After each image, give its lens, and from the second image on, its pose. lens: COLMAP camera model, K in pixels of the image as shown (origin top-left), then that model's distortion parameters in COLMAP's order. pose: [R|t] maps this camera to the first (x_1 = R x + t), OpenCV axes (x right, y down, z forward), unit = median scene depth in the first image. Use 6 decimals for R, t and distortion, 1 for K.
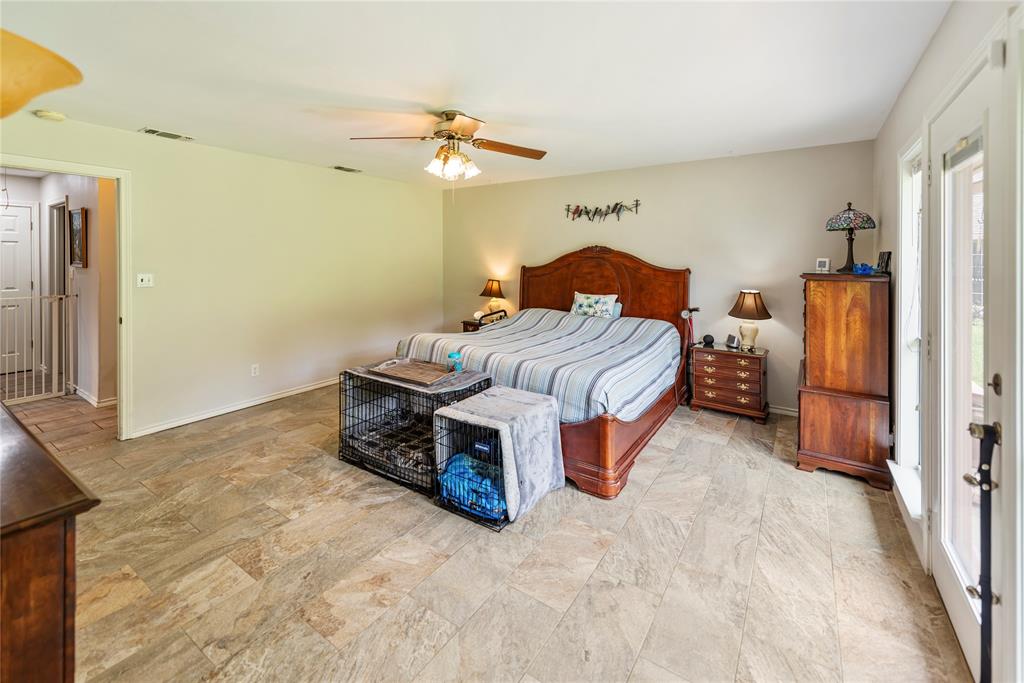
lens RADIAL K [[432.9, 0, 511.0], [0, 432.9, 257.3], [0, 0, 1]] dist [0.013018, 0.000142]
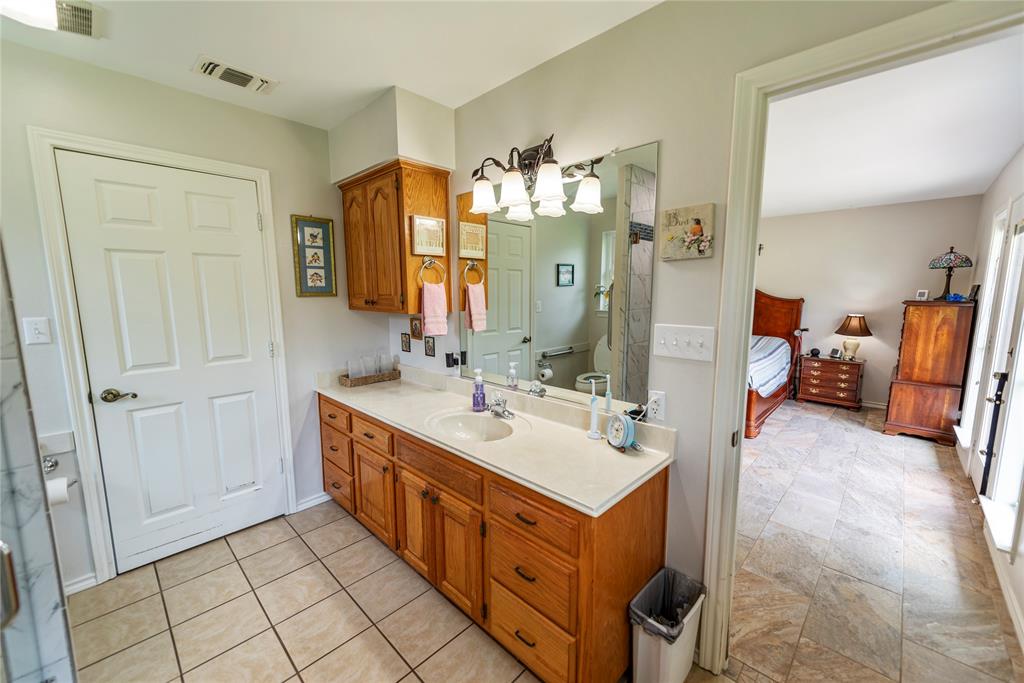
lens RADIAL K [[400.5, 0, 515.4], [0, 400.5, 341.7], [0, 0, 1]] dist [0.010221, -0.000650]
pose [[0.985986, 0.021925, -0.165380, -0.321767], [-0.000617, 0.991798, 0.127810, 0.002269], [0.166826, -0.125917, 0.977913, -0.461138]]
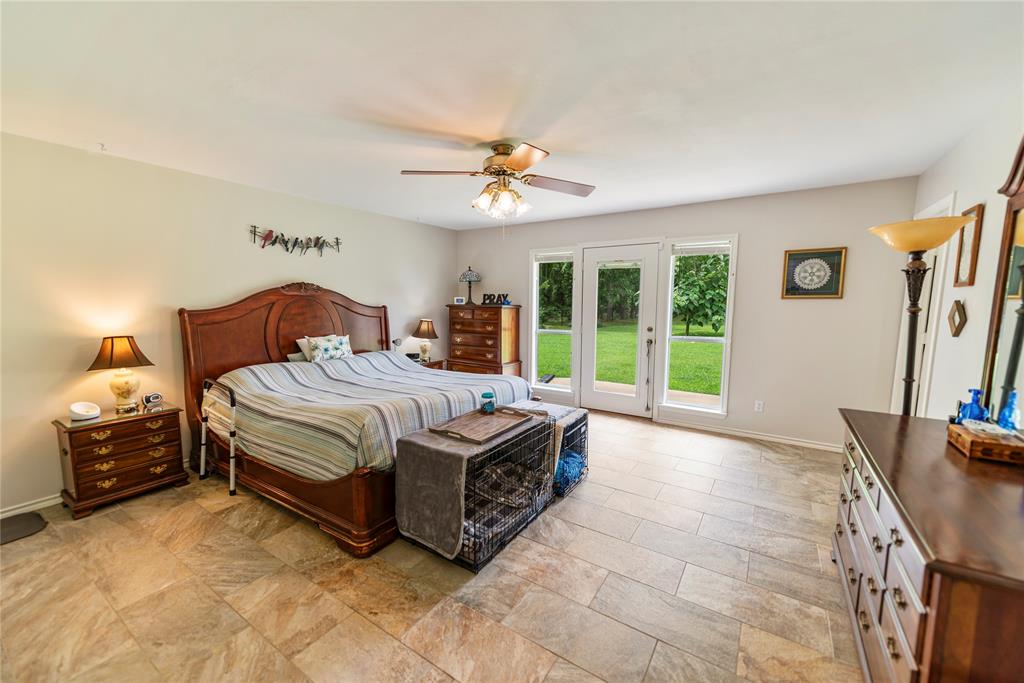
lens RADIAL K [[406.9, 0, 508.1], [0, 406.9, 339.8], [0, 0, 1]] dist [0.011877, -0.005429]
pose [[-0.016788, -0.104272, 0.994407, -0.982287], [-0.003417, 0.994547, 0.104229, 0.001992], [-0.999853, -0.001648, -0.017053, 0.909030]]
